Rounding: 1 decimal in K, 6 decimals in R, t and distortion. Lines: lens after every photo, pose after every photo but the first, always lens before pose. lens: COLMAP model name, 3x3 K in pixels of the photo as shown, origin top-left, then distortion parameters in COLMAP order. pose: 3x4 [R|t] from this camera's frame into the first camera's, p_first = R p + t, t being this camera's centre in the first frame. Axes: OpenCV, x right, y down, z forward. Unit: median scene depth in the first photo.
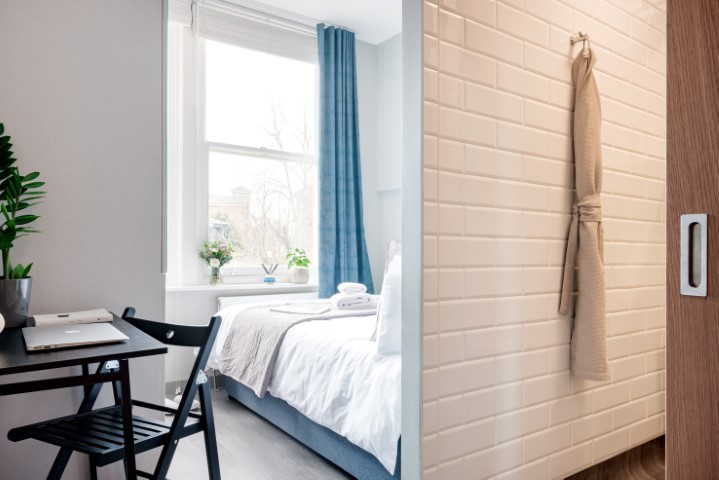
lens RADIAL K [[495.0, 0, 362.6], [0, 495.0, 255.4], [0, 0, 1]] dist [-0.004674, -0.006106]
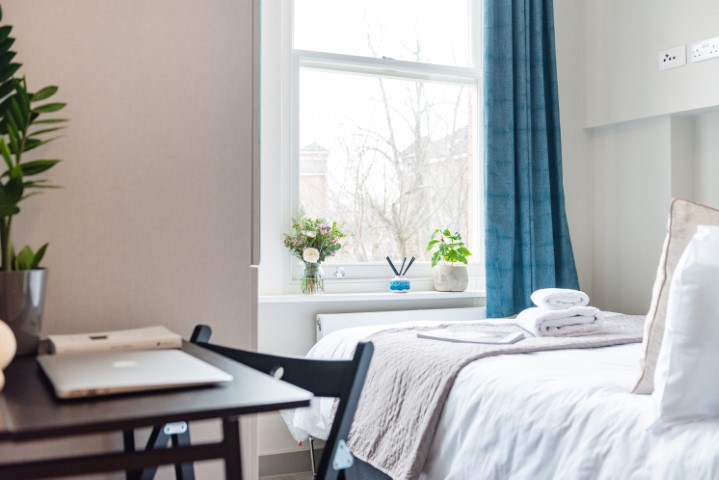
lens RADIAL K [[786.8, 0, 359.5], [0, 786.8, 240.1], [0, 0, 1]] dist [-0.022322, 0.000000]
pose [[0.987132, -0.010505, -0.159560, -0.114049], [0.006795, 0.999694, -0.023783, 0.023625], [0.159761, 0.022393, 0.986902, 0.111234]]
